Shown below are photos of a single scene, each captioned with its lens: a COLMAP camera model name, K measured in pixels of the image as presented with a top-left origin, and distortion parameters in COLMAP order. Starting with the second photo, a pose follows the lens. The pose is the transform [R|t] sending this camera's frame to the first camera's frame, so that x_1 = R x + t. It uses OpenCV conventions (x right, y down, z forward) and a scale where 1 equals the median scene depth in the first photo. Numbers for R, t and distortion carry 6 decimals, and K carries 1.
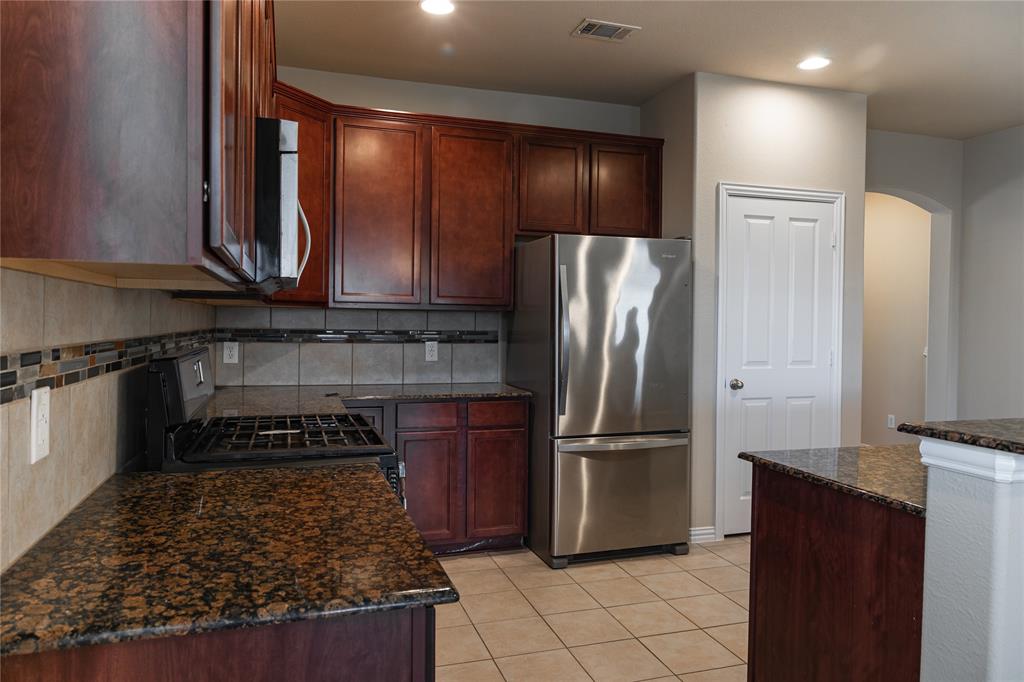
lens RADIAL K [[683.0, 0, 514.1], [0, 683.0, 336.5], [0, 0, 1]] dist [0.024671, 0.001114]
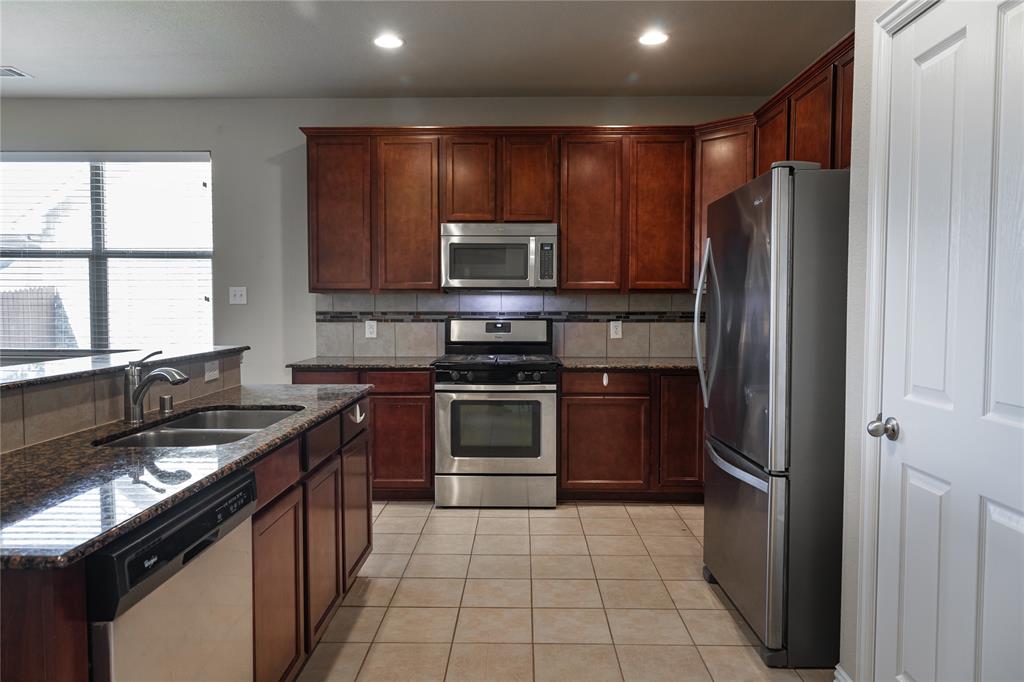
lens RADIAL K [[683.0, 0, 515.9], [0, 683.0, 342.2], [0, 0, 1]] dist [0.024671, 0.001114]
pose [[-0.326728, 0.035179, -0.944464, 1.162808], [-0.018725, 0.998870, 0.043683, -0.007908], [0.944933, 0.031958, -0.325700, 1.235075]]
